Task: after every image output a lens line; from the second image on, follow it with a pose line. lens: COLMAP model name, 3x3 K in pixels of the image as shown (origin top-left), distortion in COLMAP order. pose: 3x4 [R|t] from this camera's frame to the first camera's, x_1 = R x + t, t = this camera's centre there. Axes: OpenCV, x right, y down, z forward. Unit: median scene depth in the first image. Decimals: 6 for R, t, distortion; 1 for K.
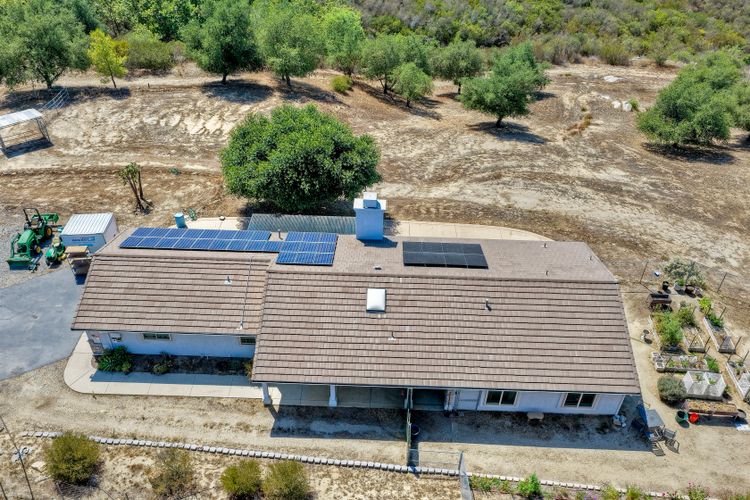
lens RADIAL K [[623.6, 0, 375.8], [0, 623.6, 244.7], [0, 0, 1]] dist [-0.013768, 0.035548]
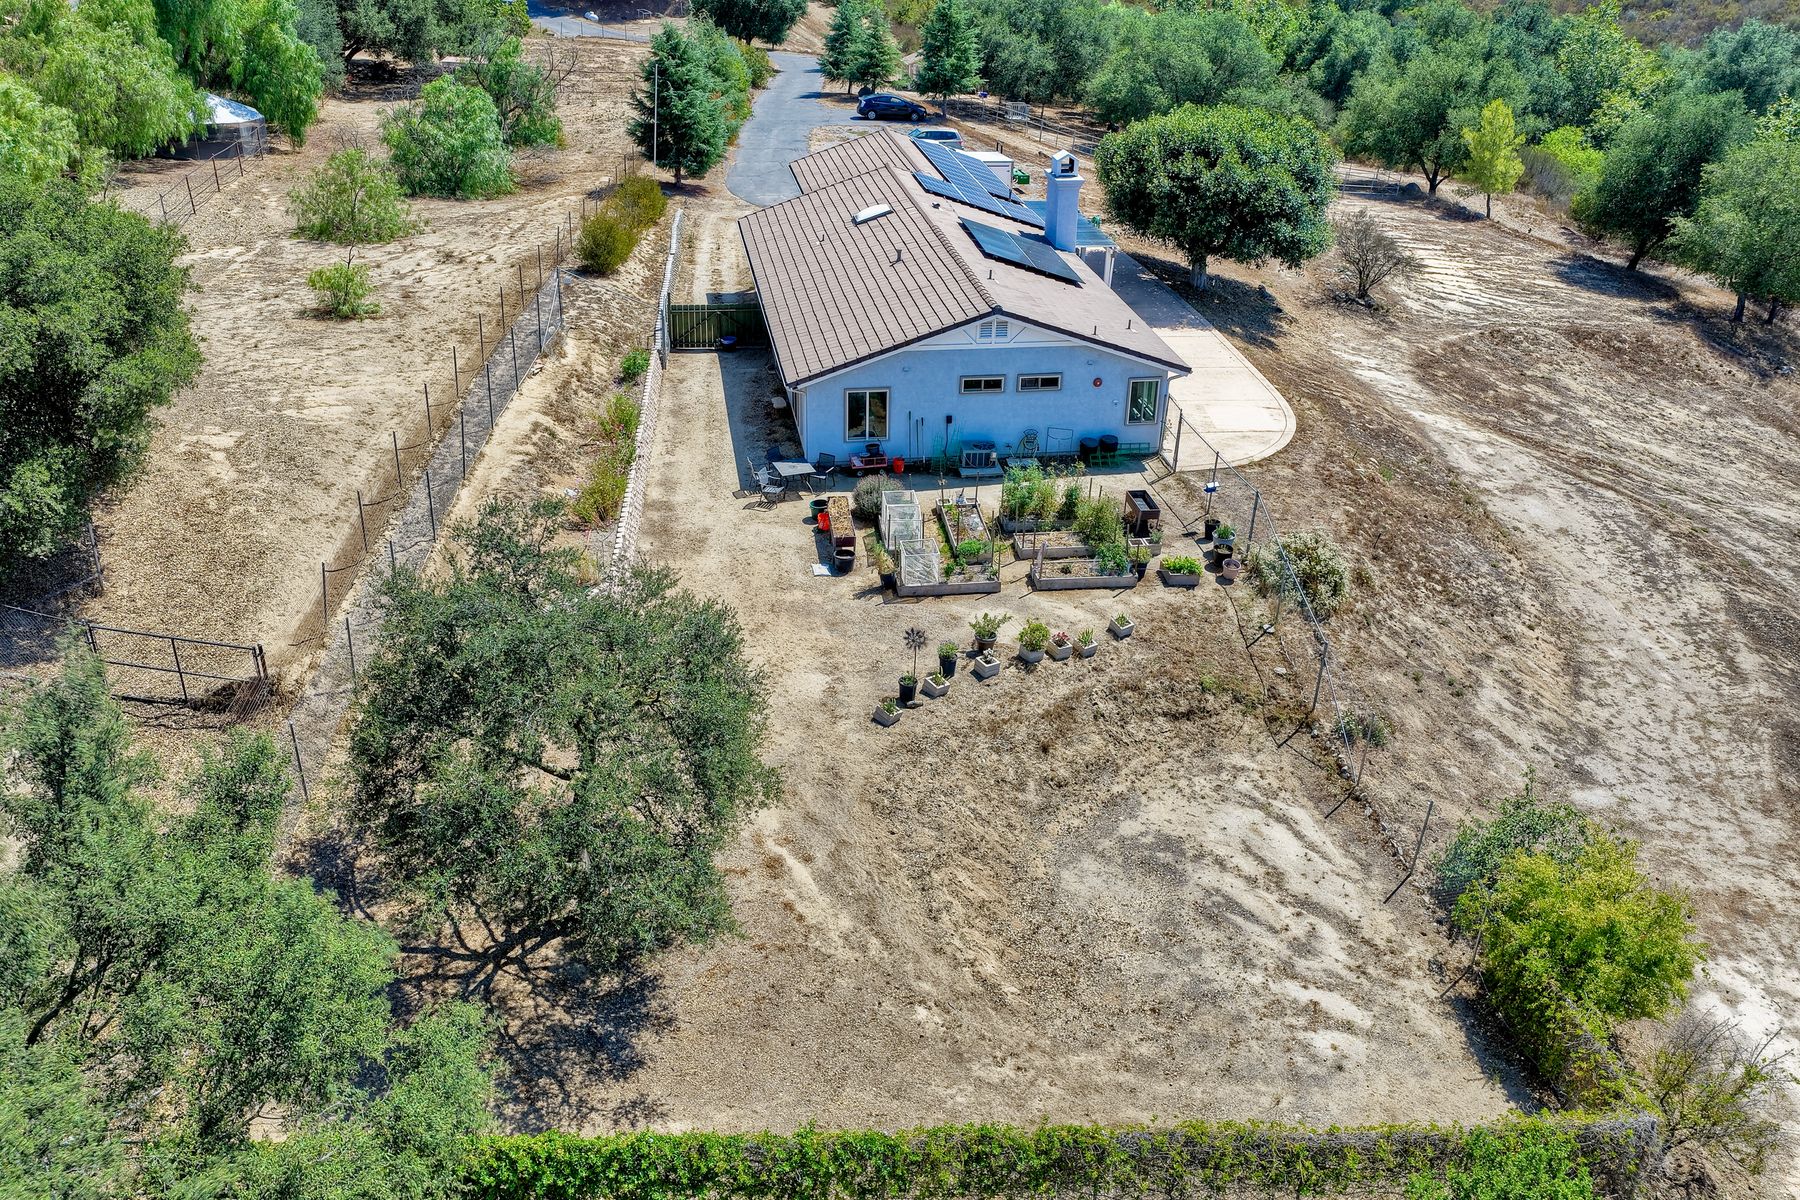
lens RADIAL K [[1496.7, 0, 904.3], [0, 1496.7, 595.4], [0, 0, 1]] dist [-0.013768, 0.035548]
pose [[0.191287, 0.440732, -0.877020, 1.281007], [-0.628537, 0.741291, 0.235433, -0.006517], [0.753890, 0.506204, 0.418816, 0.446783]]
